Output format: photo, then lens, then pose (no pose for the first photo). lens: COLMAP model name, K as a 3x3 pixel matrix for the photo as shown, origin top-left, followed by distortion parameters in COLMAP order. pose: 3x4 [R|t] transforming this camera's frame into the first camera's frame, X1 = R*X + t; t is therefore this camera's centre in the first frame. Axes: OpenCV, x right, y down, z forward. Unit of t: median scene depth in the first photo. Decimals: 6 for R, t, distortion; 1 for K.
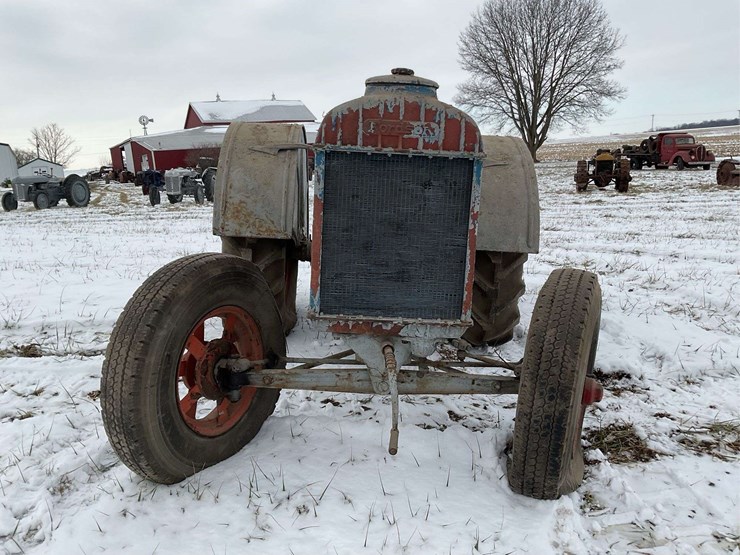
lens RADIAL K [[603.7, 0, 369.8], [0, 603.7, 275.3], [0, 0, 1]] dist [0.055019, -0.096720]
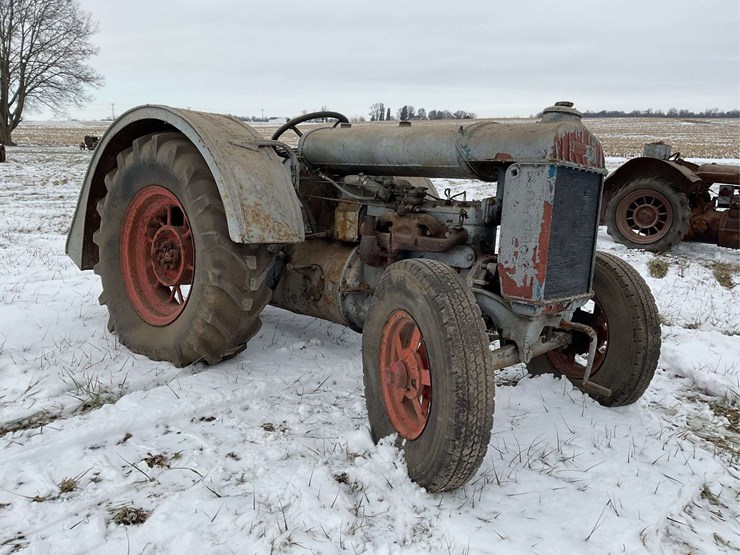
lens RADIAL K [[603.7, 0, 366.4], [0, 603.7, 278.5], [0, 0, 1]] dist [0.055019, -0.096720]
pose [[0.682438, -0.102240, 0.723758, -0.711505], [0.084893, 0.994555, 0.060447, -0.049387], [-0.725997, 0.020191, 0.687401, 0.258171]]
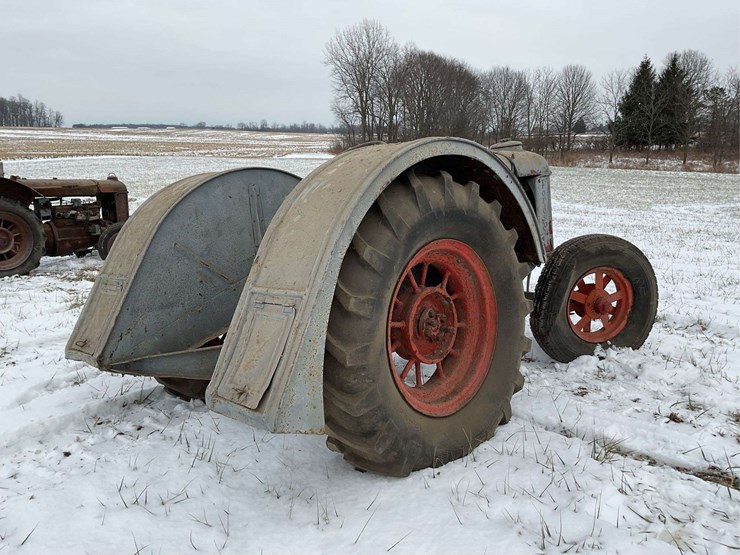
lens RADIAL K [[603.7, 0, 367.6], [0, 603.7, 273.9], [0, 0, 1]] dist [0.055019, -0.096720]
pose [[-0.676786, -0.089449, 0.730725, -0.723091], [0.185177, 0.939992, 0.286573, -0.345423], [-0.712510, 0.329262, -0.619610, 1.649493]]
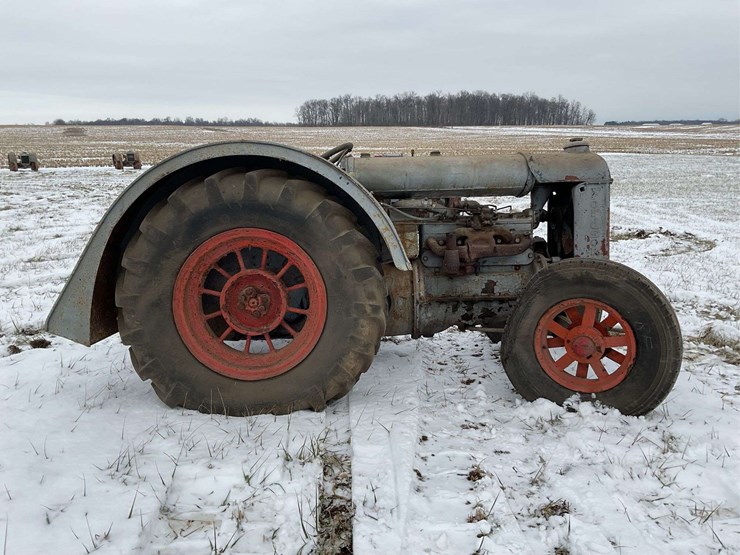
lens RADIAL K [[603.7, 0, 363.8], [0, 603.7, 277.3], [0, 0, 1]] dist [0.055019, -0.096720]
pose [[0.042430, -0.154304, 0.987112, -1.081504], [0.188919, 0.971417, 0.143730, -0.184811], [-0.981076, 0.180386, 0.070368, 0.922019]]
